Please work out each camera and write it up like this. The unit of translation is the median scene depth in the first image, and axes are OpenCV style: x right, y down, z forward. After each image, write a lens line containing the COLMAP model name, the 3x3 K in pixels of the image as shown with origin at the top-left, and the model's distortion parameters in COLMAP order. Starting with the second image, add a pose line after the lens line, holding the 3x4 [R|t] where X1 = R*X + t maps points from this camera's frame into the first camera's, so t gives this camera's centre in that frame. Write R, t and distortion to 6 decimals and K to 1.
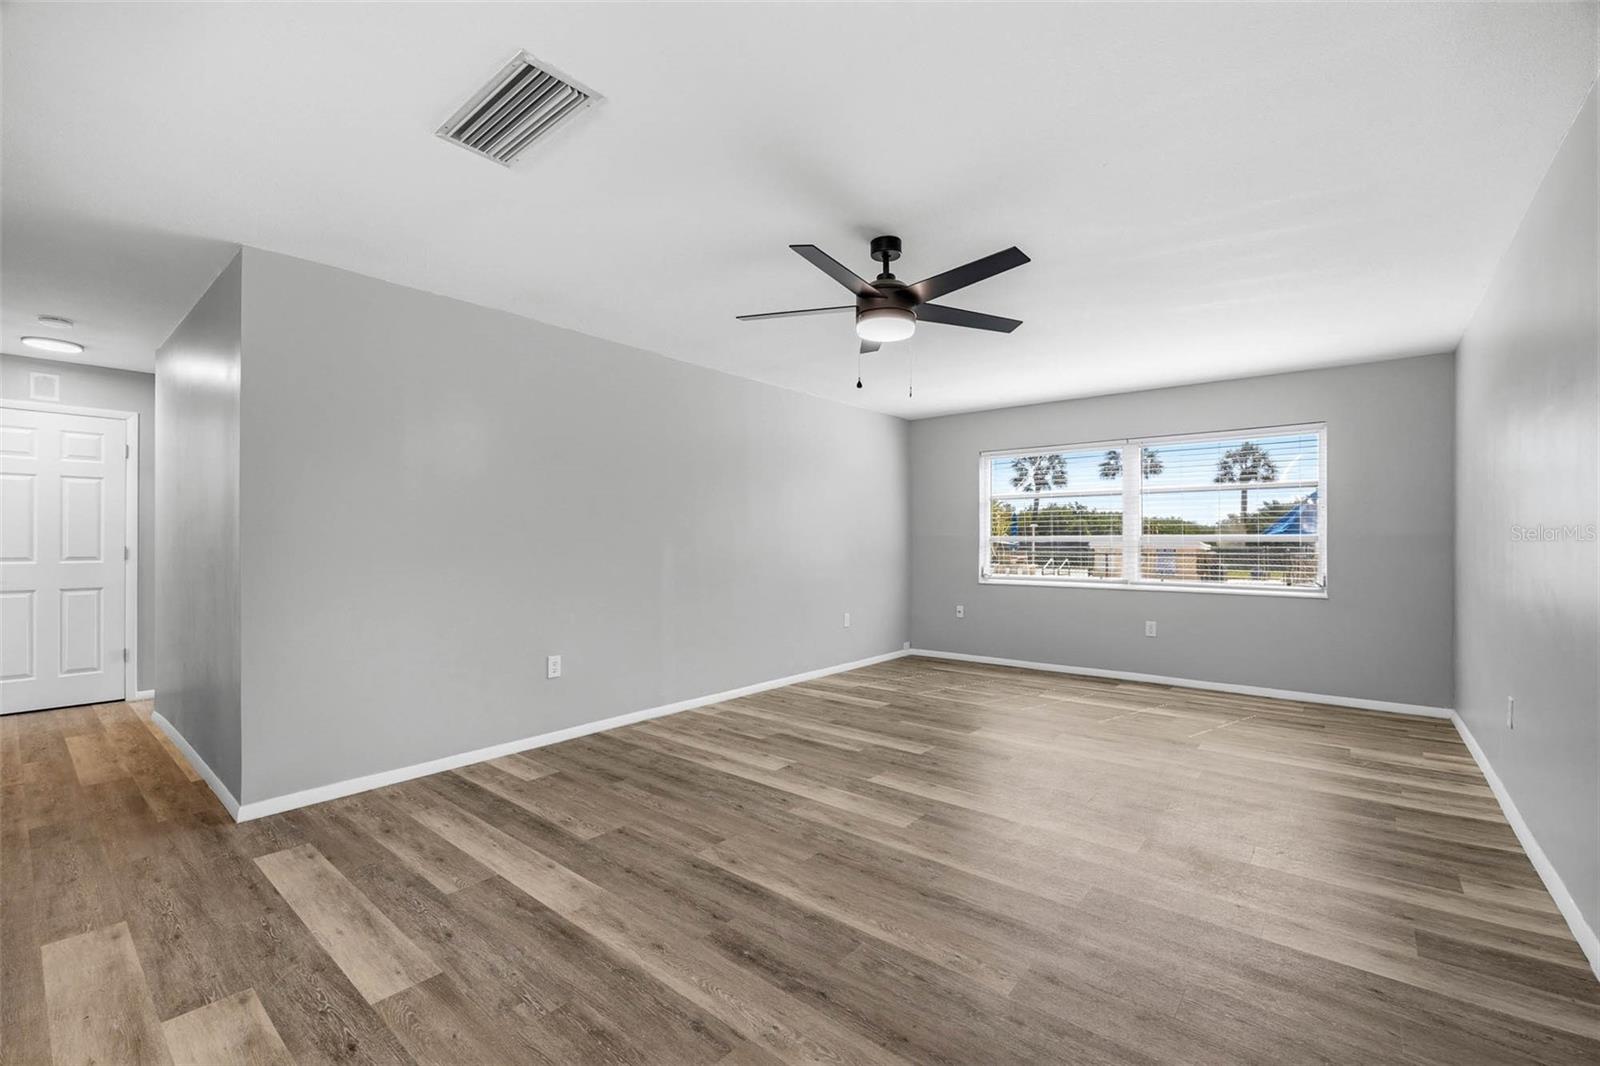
lens RADIAL K [[674.8, 0, 796.6], [0, 674.8, 540.1], [0, 0, 1]] dist [-0.013477, 0.000442]
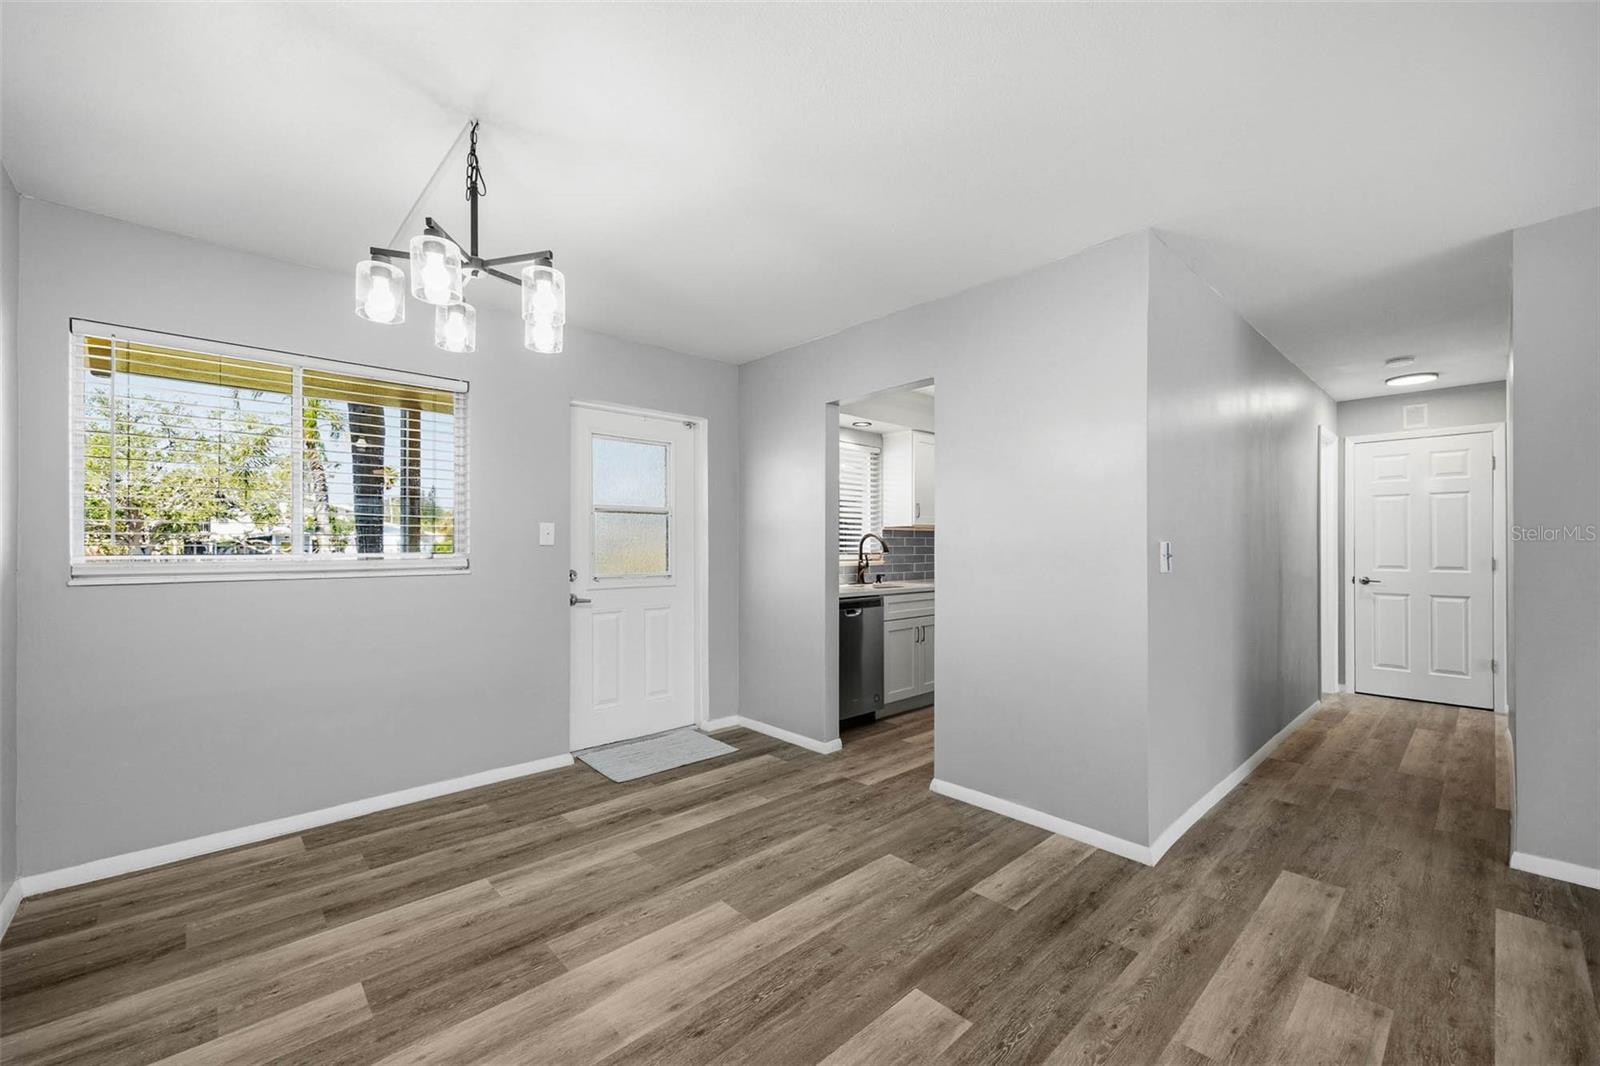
lens RADIAL K [[640.8, 0, 796.0], [0, 640.8, 541.4], [0, 0, 1]] dist [0.001824, 0.000265]
pose [[-0.131438, -0.008246, -0.991290, 0.127345], [0.000829, 0.999964, -0.008428, -0.010496], [0.991324, -0.001929, -0.131426, 0.119774]]
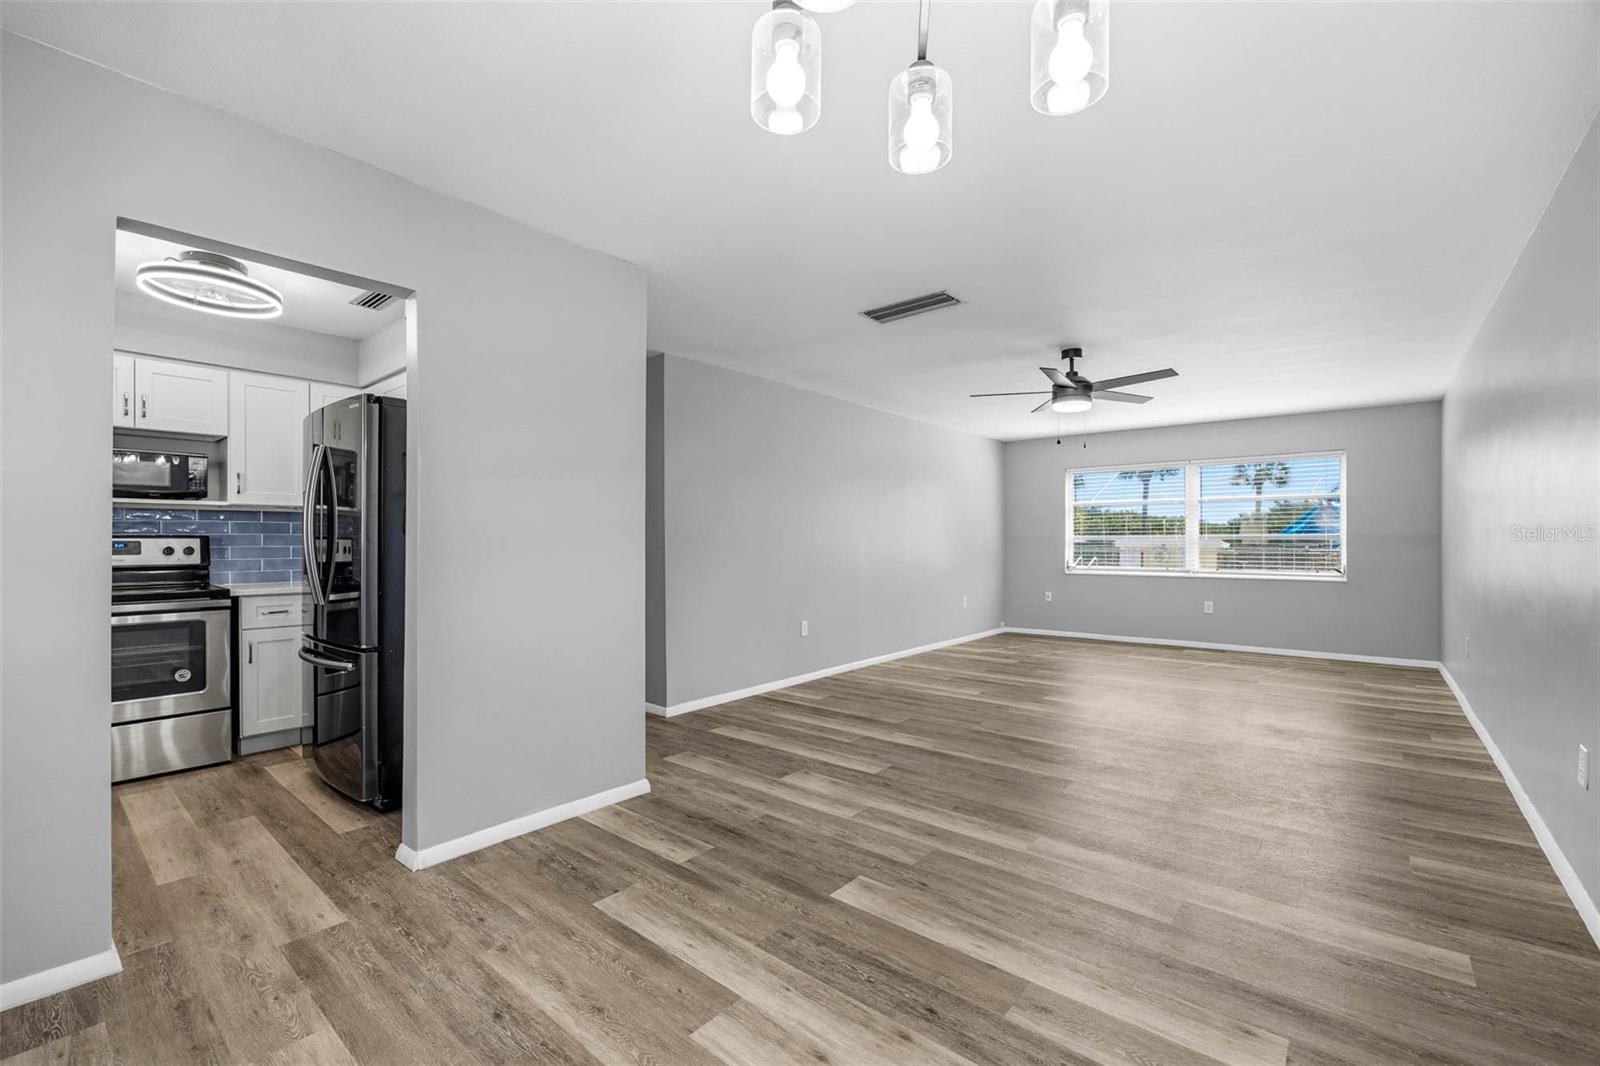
lens RADIAL K [[674.8, 0, 796.6], [0, 674.8, 540.1], [0, 0, 1]] dist [-0.013477, 0.000442]
pose [[0.999948, -0.002201, -0.009977, -0.403994], [0.002207, 0.999997, 0.000607, 0.000233], [0.009975, -0.000629, 0.999950, -0.479775]]
